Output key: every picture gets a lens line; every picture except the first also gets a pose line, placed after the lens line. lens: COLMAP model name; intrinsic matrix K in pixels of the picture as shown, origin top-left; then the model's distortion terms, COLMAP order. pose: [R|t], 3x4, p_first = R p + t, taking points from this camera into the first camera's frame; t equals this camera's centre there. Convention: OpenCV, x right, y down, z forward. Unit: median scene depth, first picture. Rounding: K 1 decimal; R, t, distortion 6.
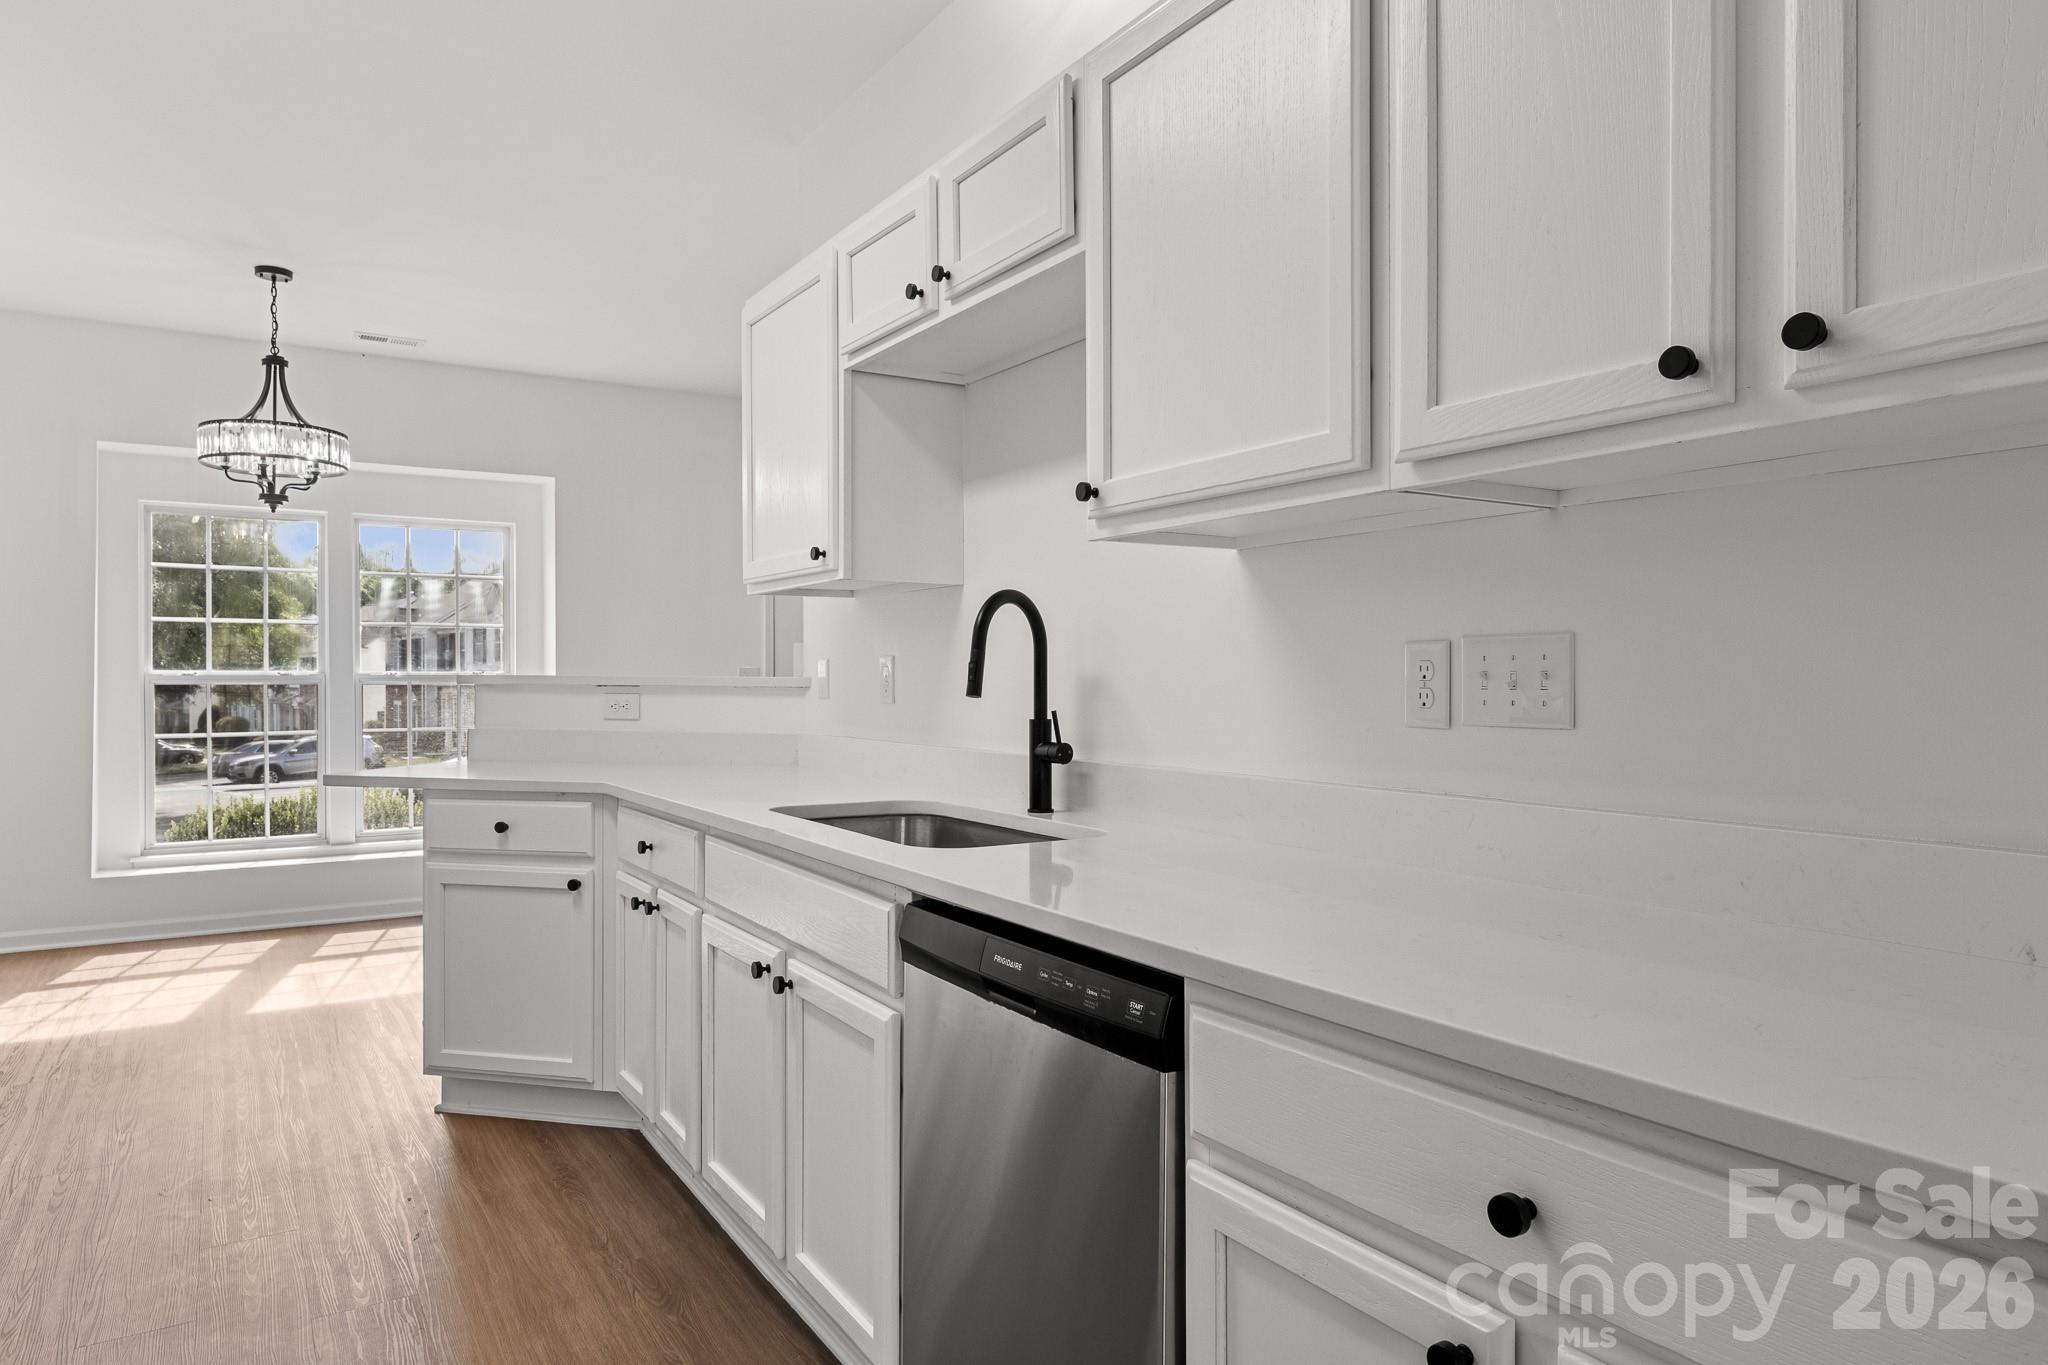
lens RADIAL K [[1240.2, 0, 1020.5], [0, 1240.2, 686.8], [0, 0, 1]] dist [-0.002187, -0.000360]
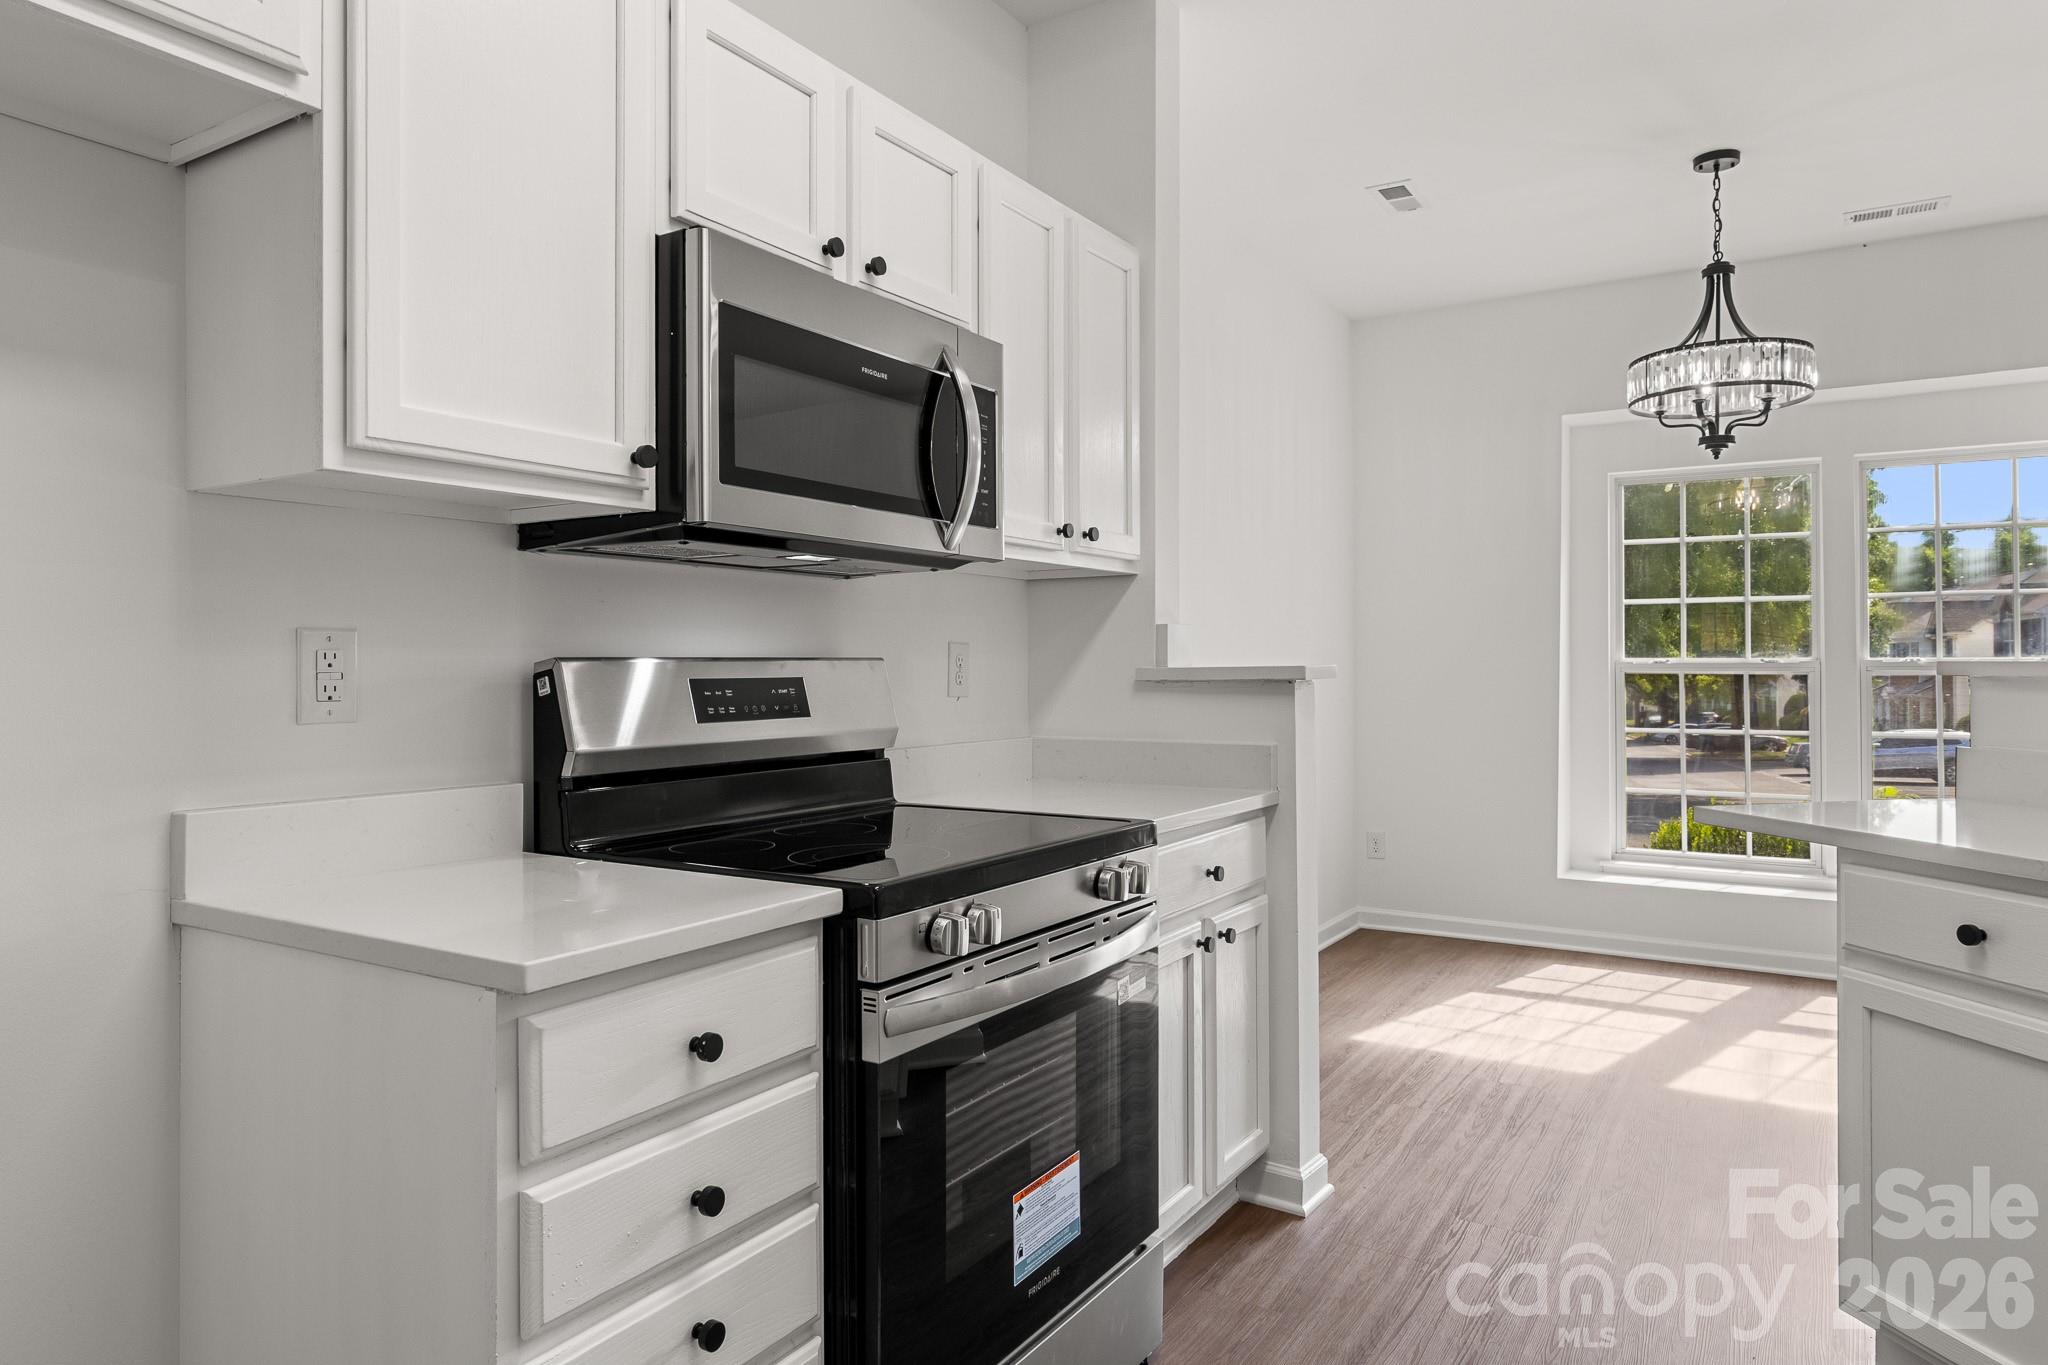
lens RADIAL K [[1256.0, 0, 1022.1], [0, 1256.0, 659.2], [0, 0, 1]] dist [0.000636, 0.000210]
pose [[0.421859, -0.005718, -0.906644, -0.057987], [-0.005630, 0.999944, -0.008926, -0.002117], [0.906644, 0.008870, 0.421803, 0.251715]]
